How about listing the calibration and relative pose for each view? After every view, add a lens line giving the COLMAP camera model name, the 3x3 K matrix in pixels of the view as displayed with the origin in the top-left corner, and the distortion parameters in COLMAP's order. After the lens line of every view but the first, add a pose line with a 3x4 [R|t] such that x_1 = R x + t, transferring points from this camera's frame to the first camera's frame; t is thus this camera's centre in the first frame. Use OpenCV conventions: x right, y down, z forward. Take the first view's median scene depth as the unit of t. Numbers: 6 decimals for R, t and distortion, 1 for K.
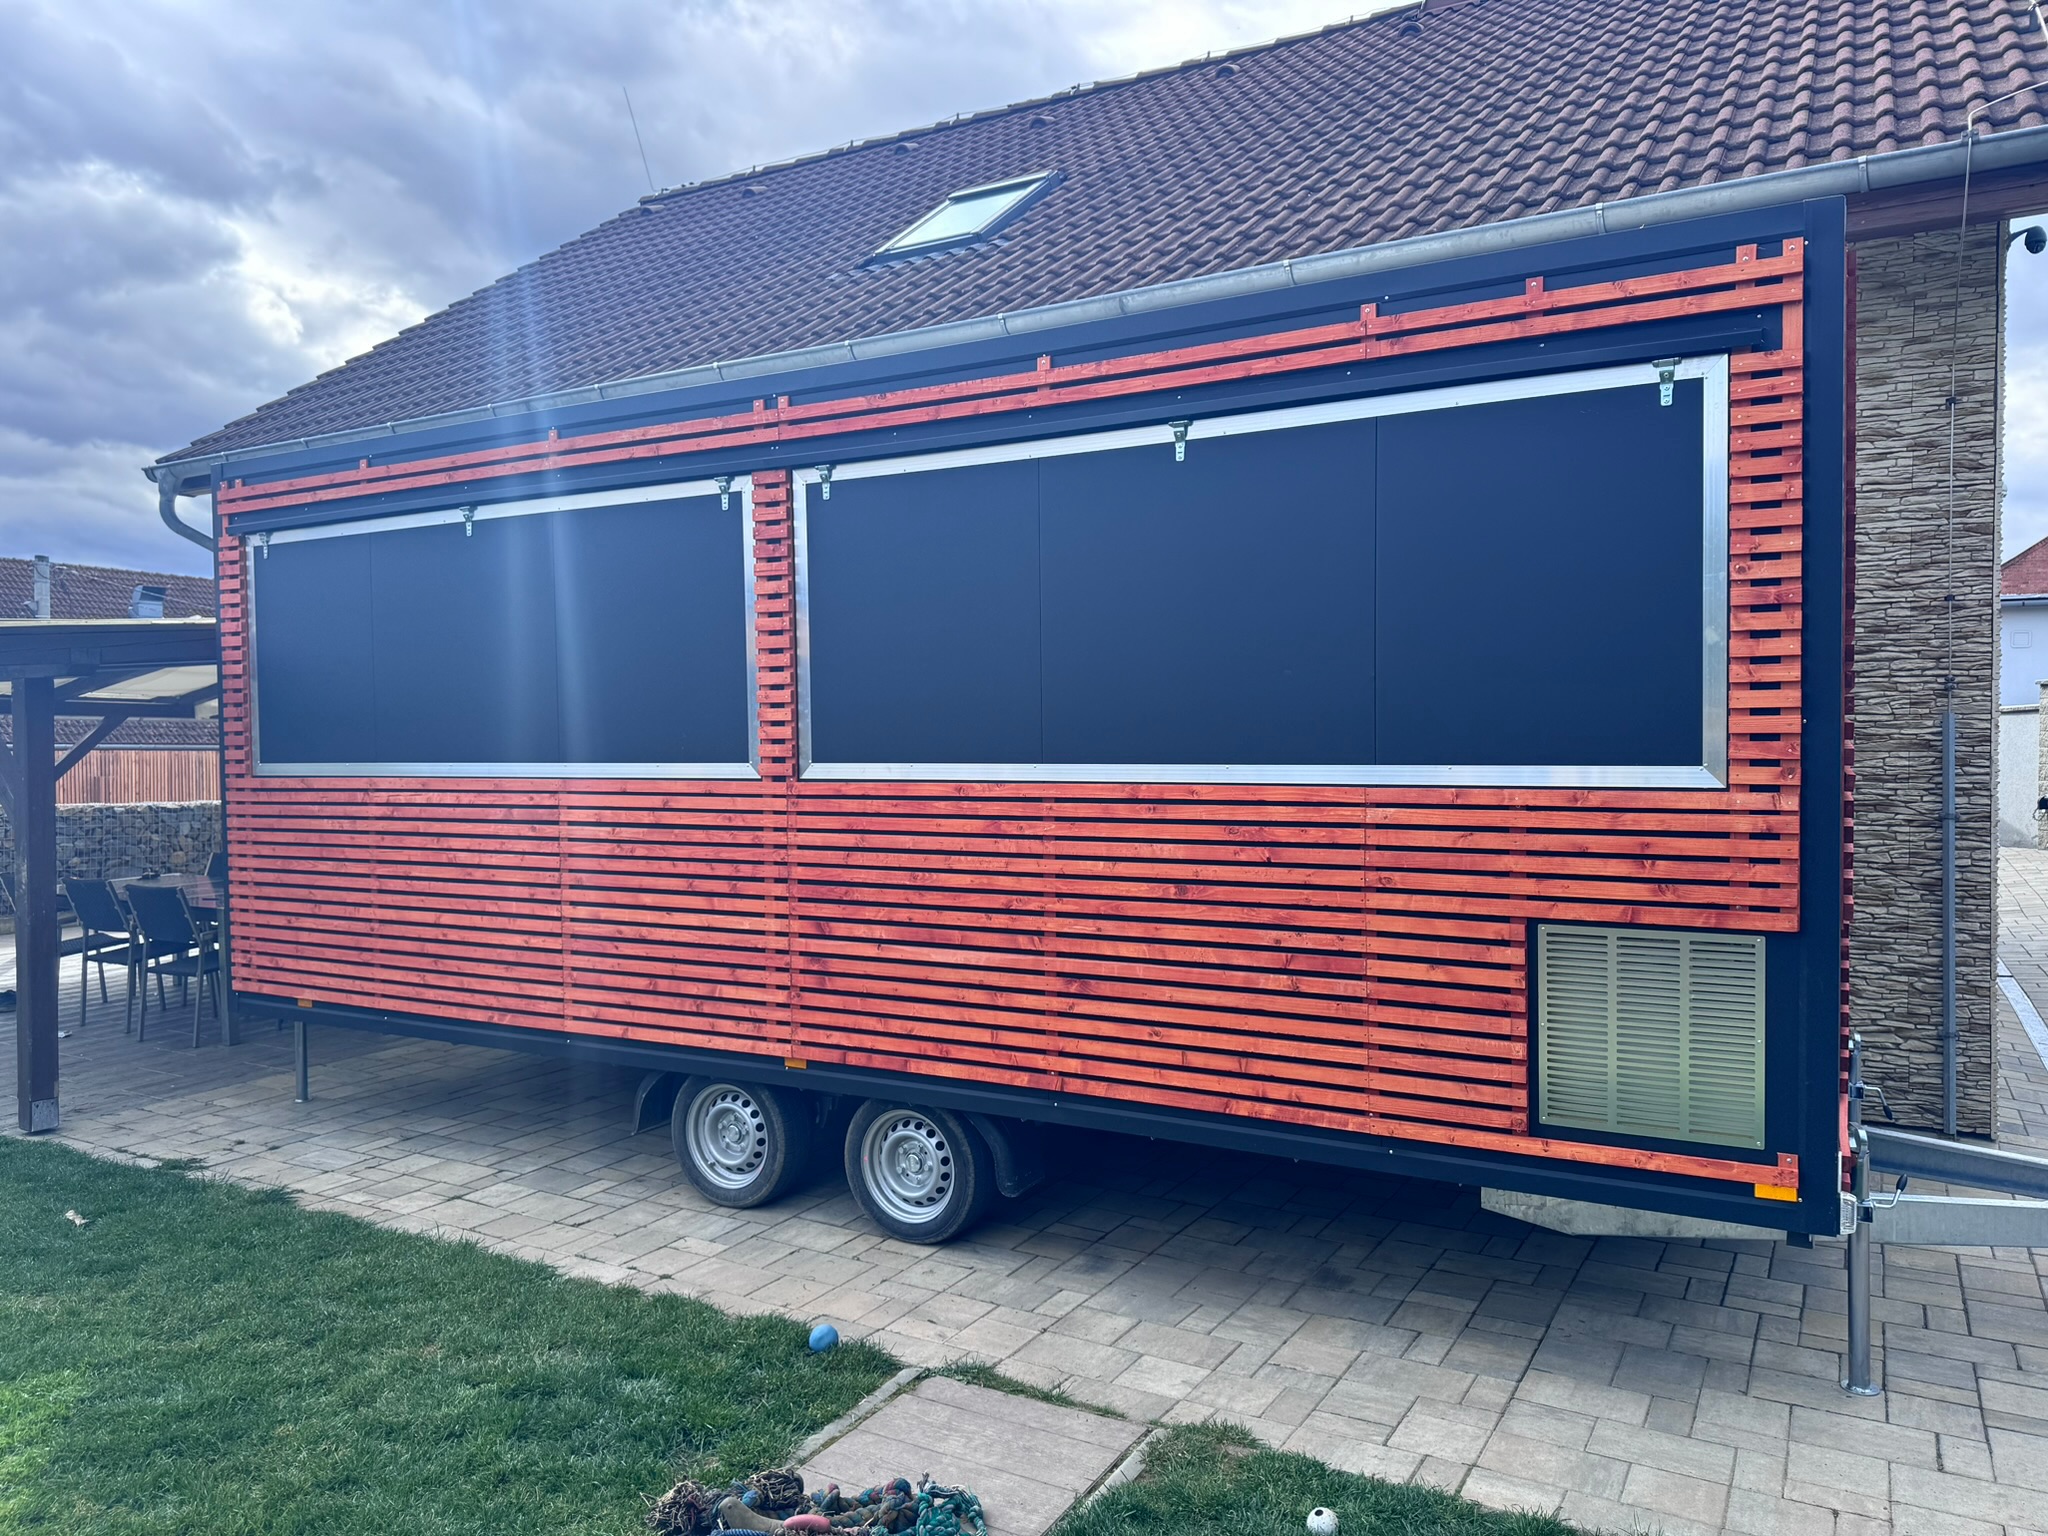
lens RADIAL K [[1441.6, 0, 1024.0], [0, 1441.6, 768.0], [0, 0, 1]] dist [0.188133, -0.446815]
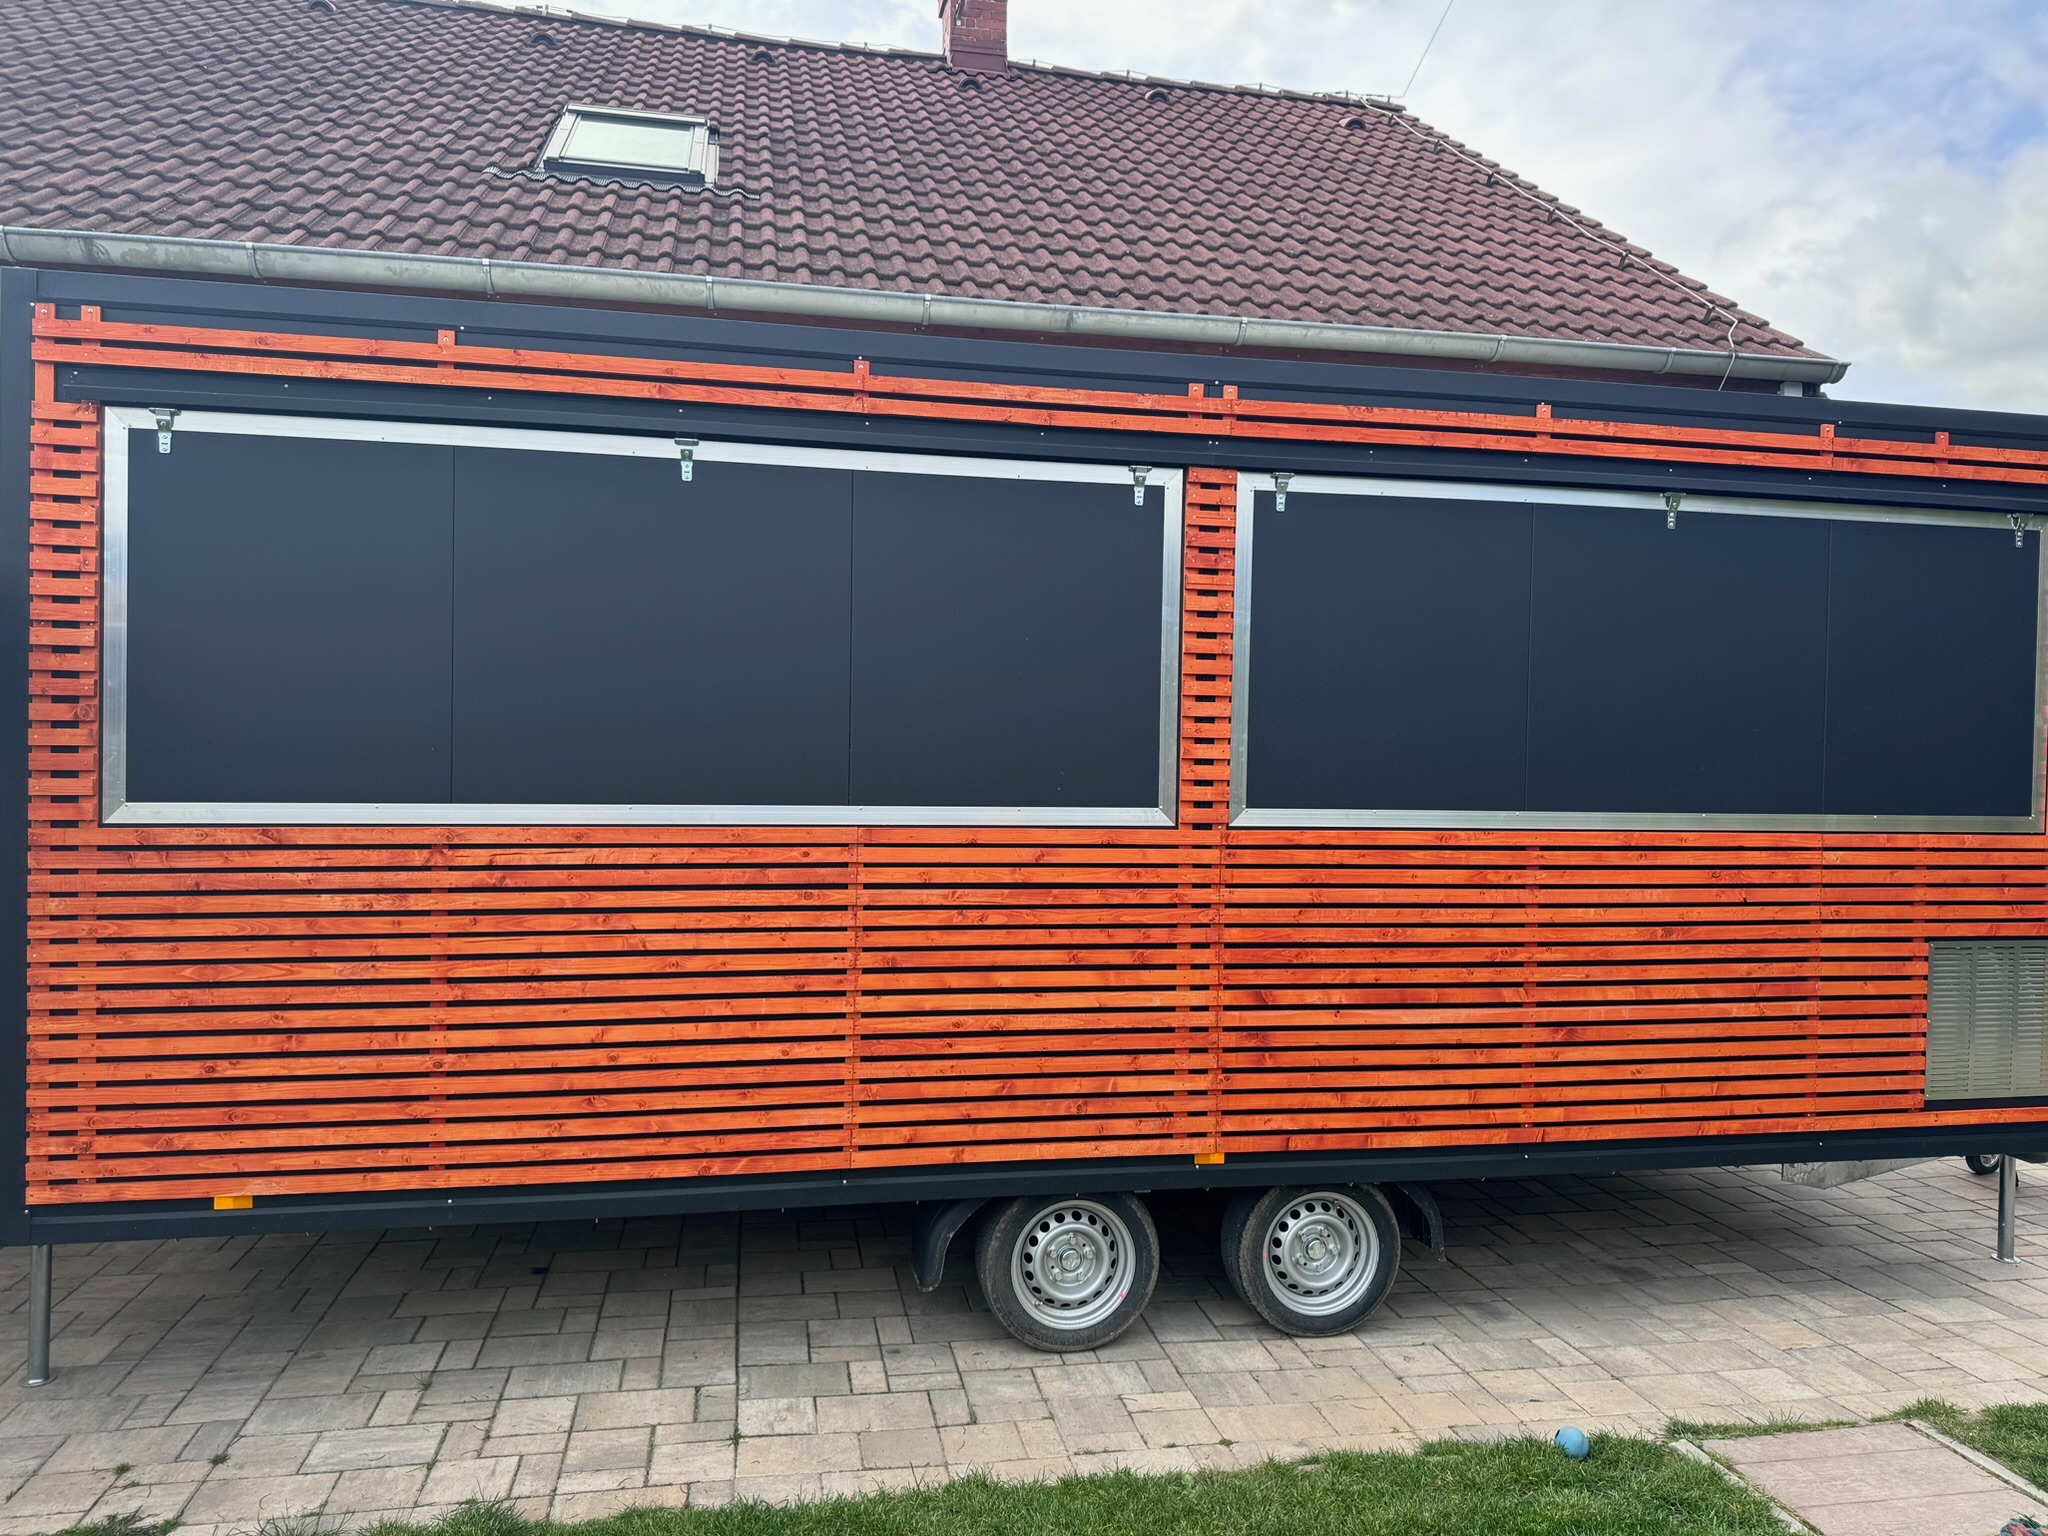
lens RADIAL K [[1393.2, 0, 1022.4], [0, 1393.2, 777.1], [0, 0, 1]] dist [0.099791, -0.155670]
pose [[0.762484, 0.017990, 0.646756, -0.791154], [-0.004538, 0.999737, -0.022459, -0.002824], [-0.646991, 0.014189, 0.762366, 0.445252]]
